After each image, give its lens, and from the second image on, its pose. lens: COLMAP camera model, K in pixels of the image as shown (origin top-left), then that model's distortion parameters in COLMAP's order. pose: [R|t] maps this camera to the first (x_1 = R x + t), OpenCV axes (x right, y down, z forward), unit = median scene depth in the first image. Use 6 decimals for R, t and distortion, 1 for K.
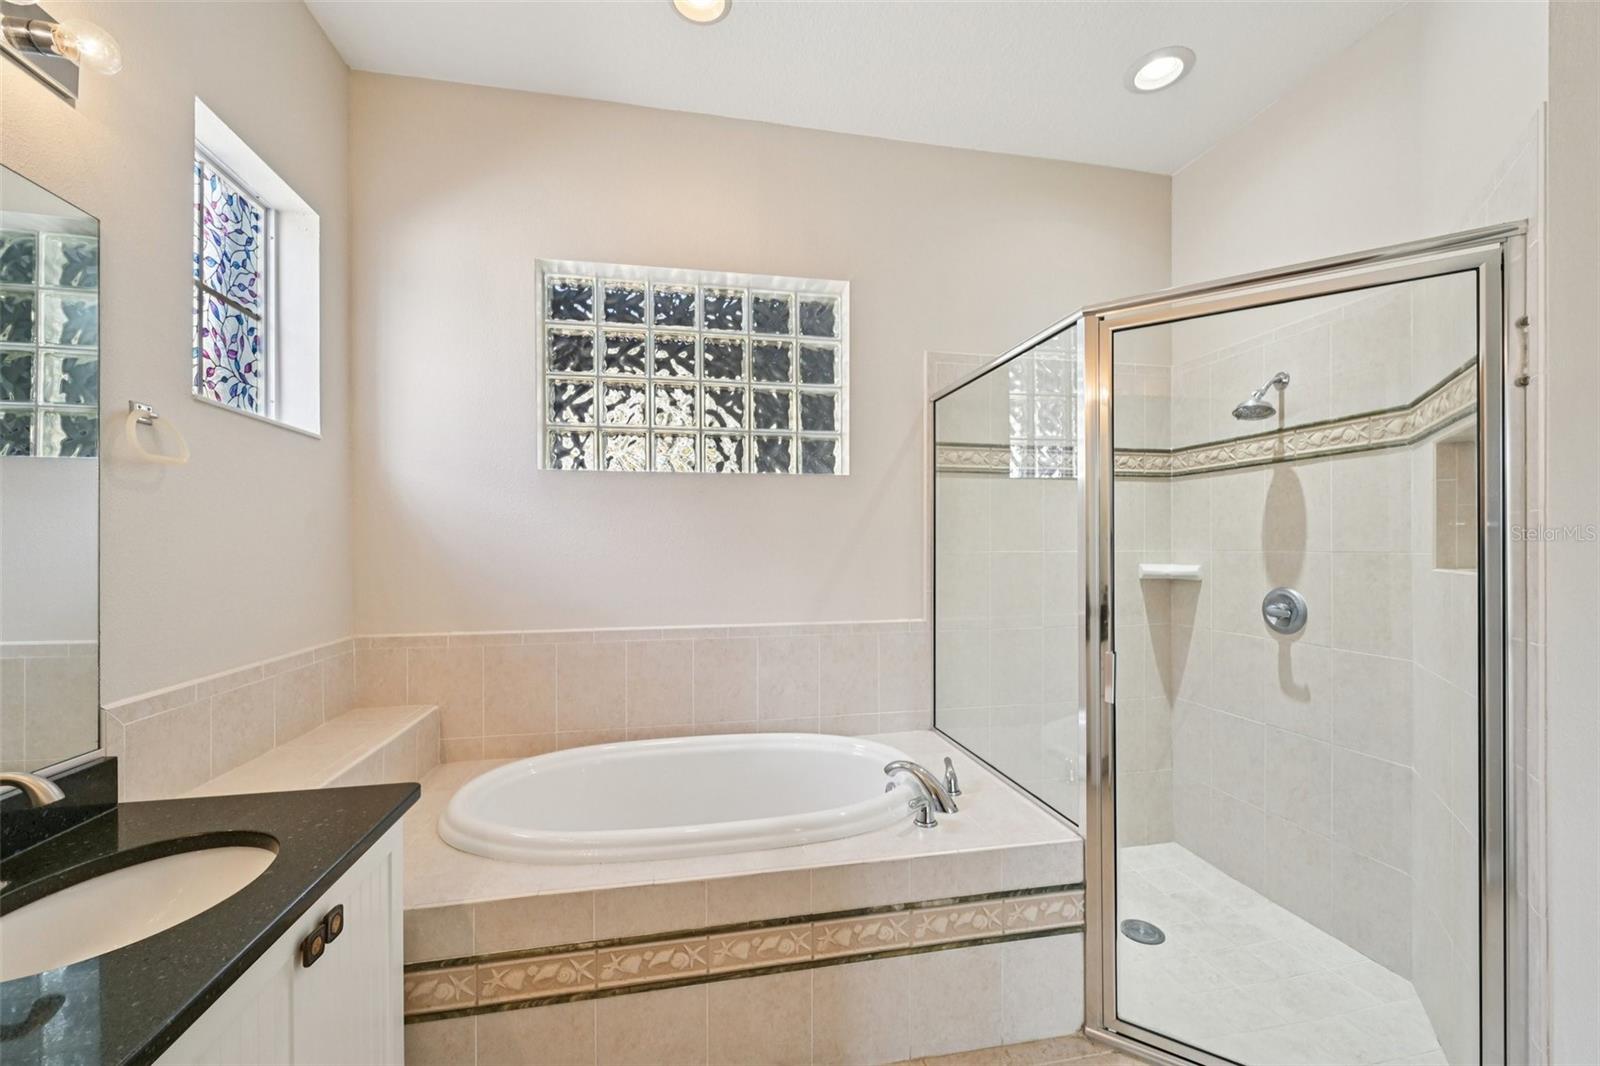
lens RADIAL K [[637.6, 0, 803.5], [0, 637.6, 543.2], [0, 0, 1]] dist [0.001578, -0.000817]
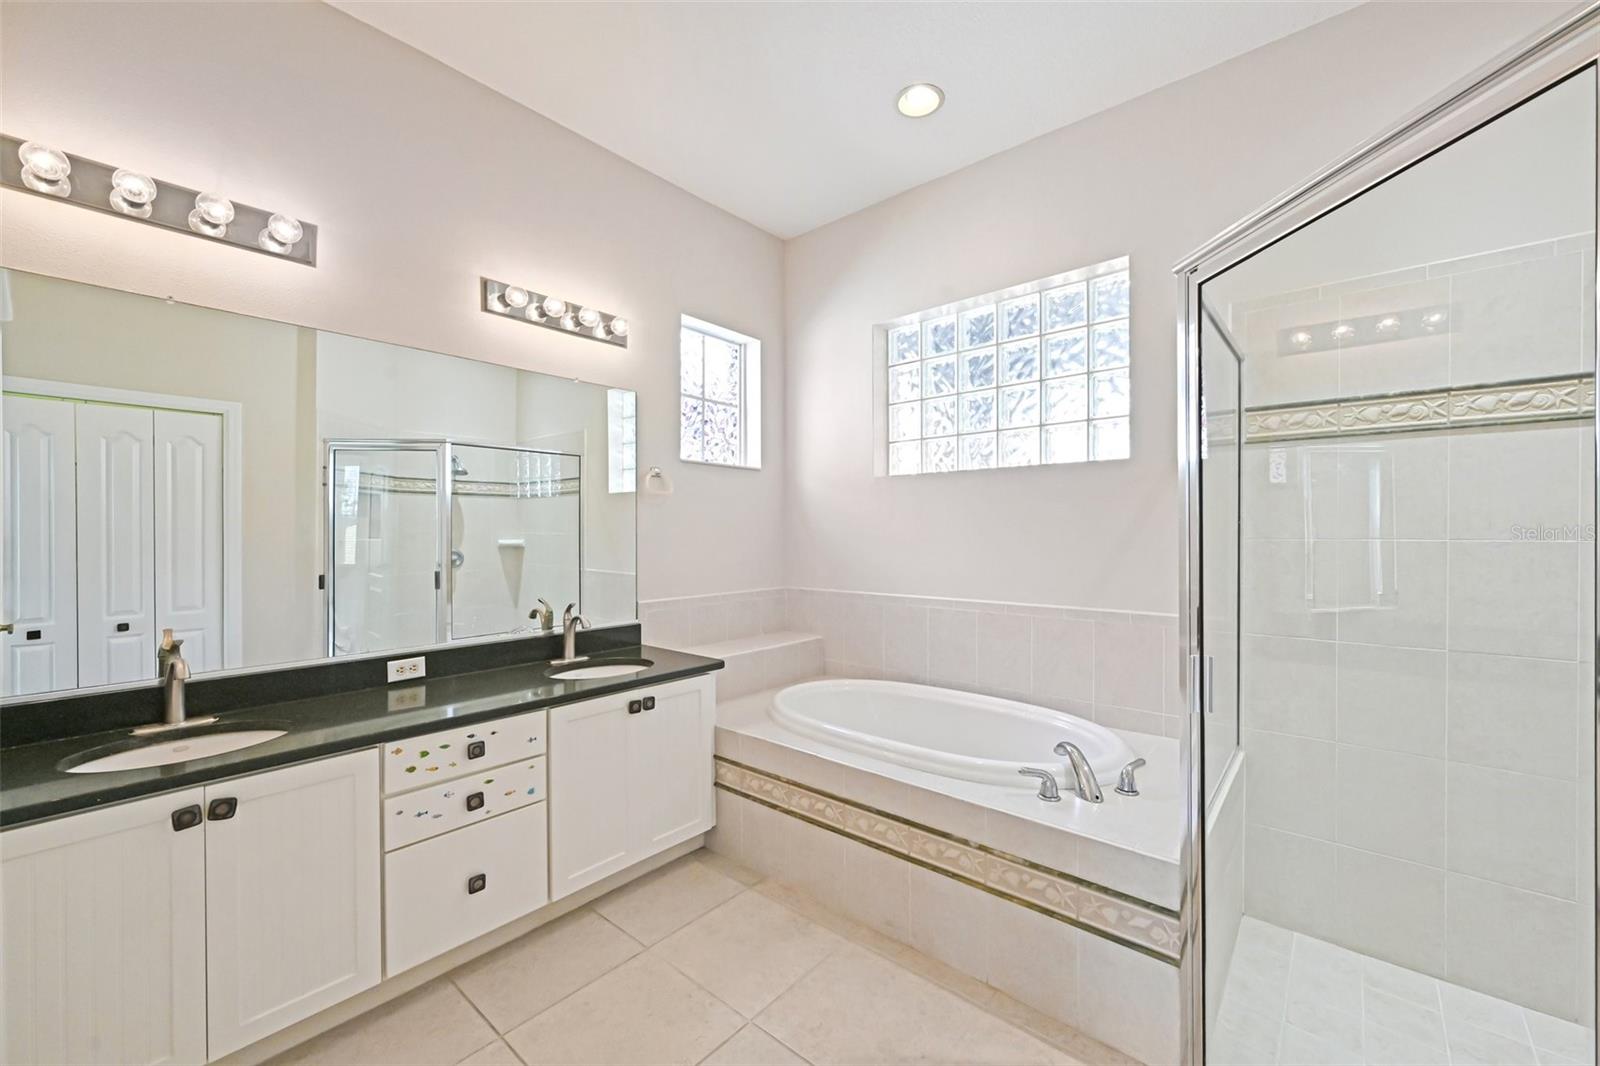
lens RADIAL K [[637.6, 0, 800.1], [0, 637.6, 532.2], [0, 0, 1]] dist [0.001578, -0.000817]
pose [[0.608447, 0.001507, -0.793593, 0.866496], [0.004170, 0.999978, 0.005096, -0.004729], [0.793583, -0.006410, 0.608428, 0.046784]]
